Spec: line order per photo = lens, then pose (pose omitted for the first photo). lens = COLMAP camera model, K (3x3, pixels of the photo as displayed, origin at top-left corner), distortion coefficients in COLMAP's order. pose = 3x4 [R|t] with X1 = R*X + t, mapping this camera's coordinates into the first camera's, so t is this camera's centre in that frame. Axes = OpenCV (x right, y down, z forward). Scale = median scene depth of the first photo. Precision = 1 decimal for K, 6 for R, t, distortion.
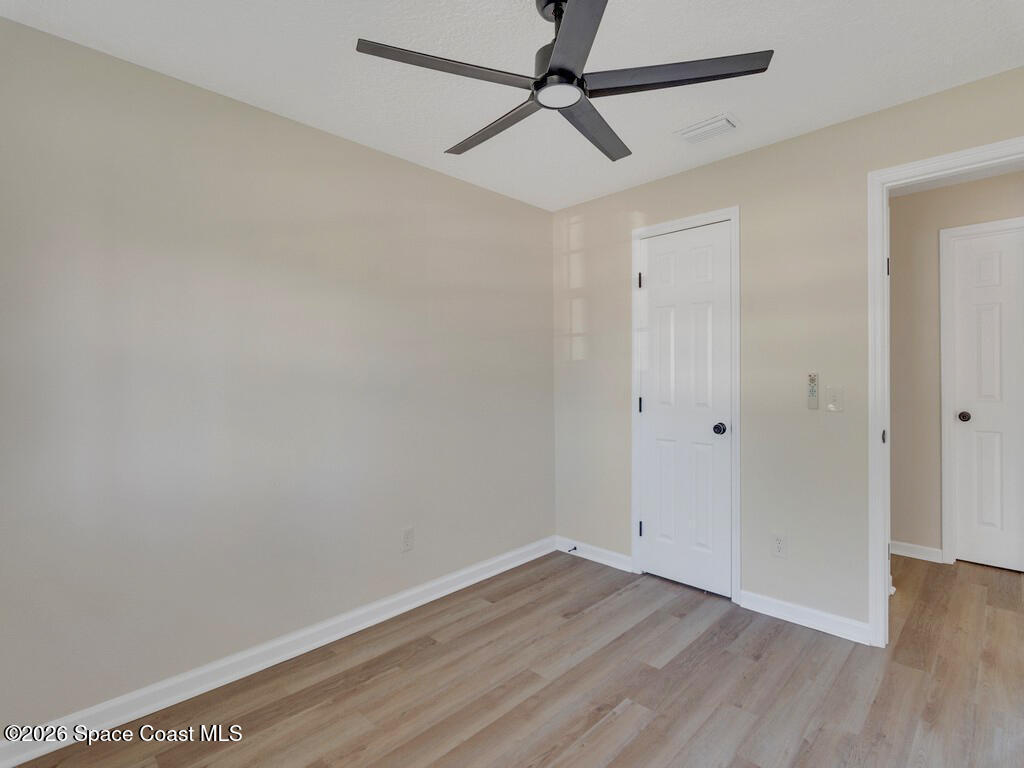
lens RADIAL K [[494.9, 0, 506.0], [0, 494.9, 383.4], [0, 0, 1]] dist [-0.006554, -0.000637]
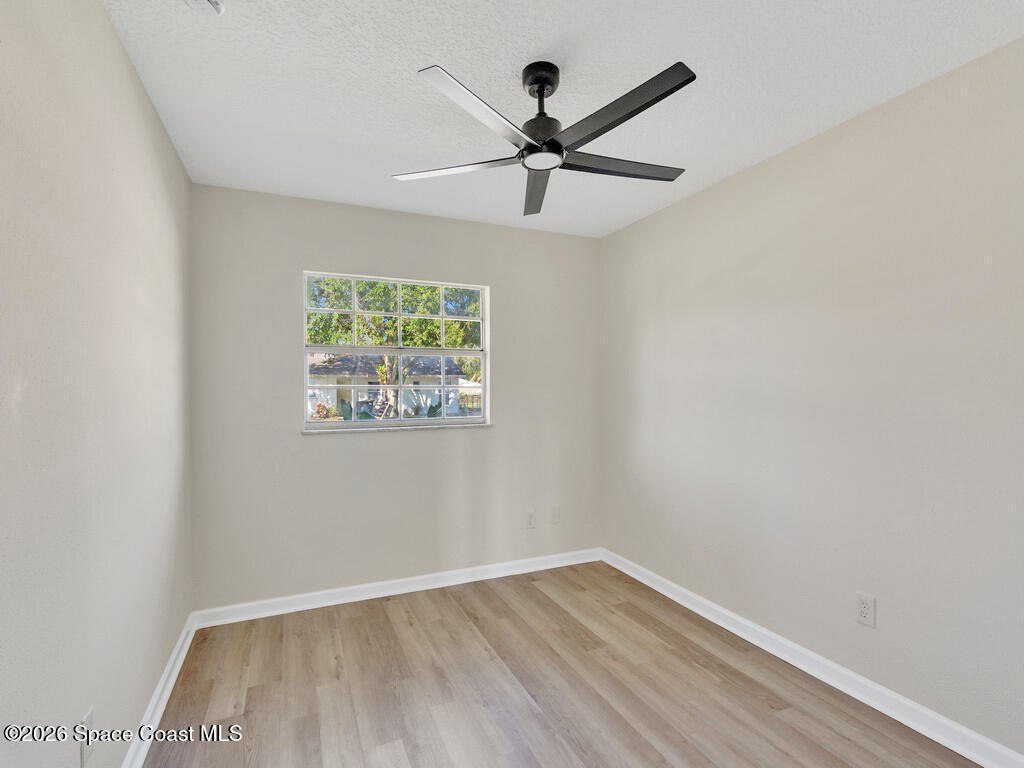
lens RADIAL K [[499.1, 0, 508.6], [0, 499.1, 383.0], [0, 0, 1]] dist [-0.009355, -0.001306]
pose [[-0.351301, -0.006404, -0.936241, 0.904052], [-0.019022, 0.999819, 0.000299, -0.023789], [0.936069, 0.017914, -0.351359, 0.962509]]
